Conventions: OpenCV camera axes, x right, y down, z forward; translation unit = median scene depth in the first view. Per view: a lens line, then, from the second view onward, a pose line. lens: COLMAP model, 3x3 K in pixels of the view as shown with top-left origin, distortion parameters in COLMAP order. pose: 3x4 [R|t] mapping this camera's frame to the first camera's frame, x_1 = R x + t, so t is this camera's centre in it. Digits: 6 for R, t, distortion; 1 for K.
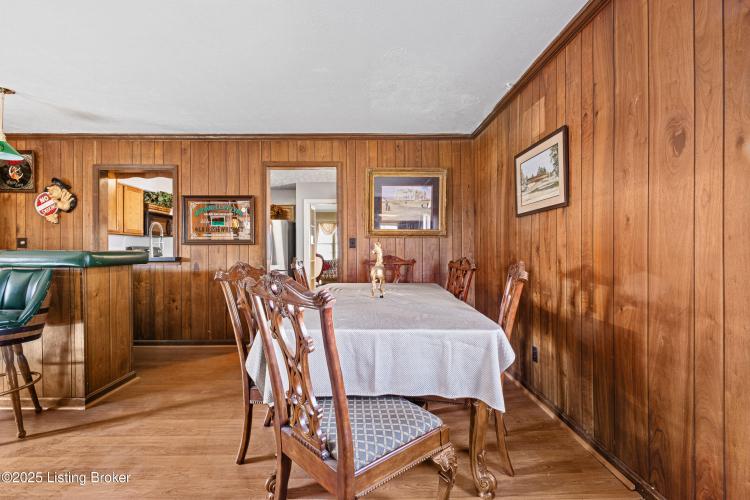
lens RADIAL K [[322.8, 0, 373.1], [0, 322.8, 250.6], [0, 0, 1]] dist [-0.004237, -0.000618]
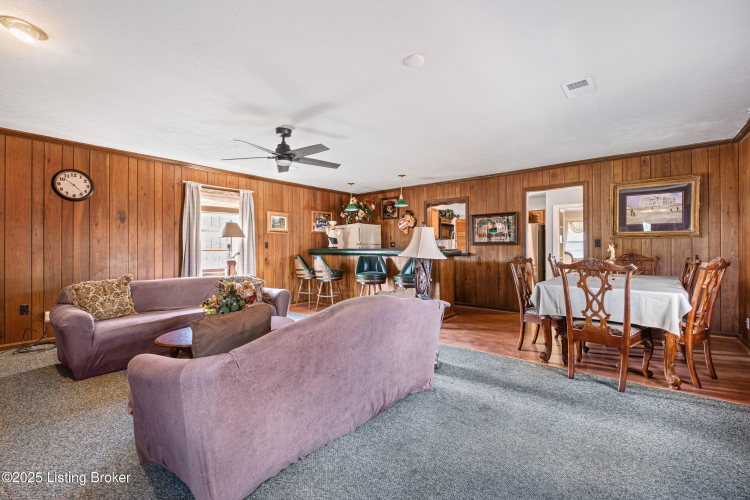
lens RADIAL K [[322.8, 0, 373.8], [0, 322.8, 248.8], [0, 0, 1]] dist [-0.004237, -0.000618]
pose [[0.758904, 0.002483, -0.651197, 0.095357], [-0.000865, 0.999996, 0.002805, -0.004054], [0.651202, -0.001566, 0.758903, -0.552406]]
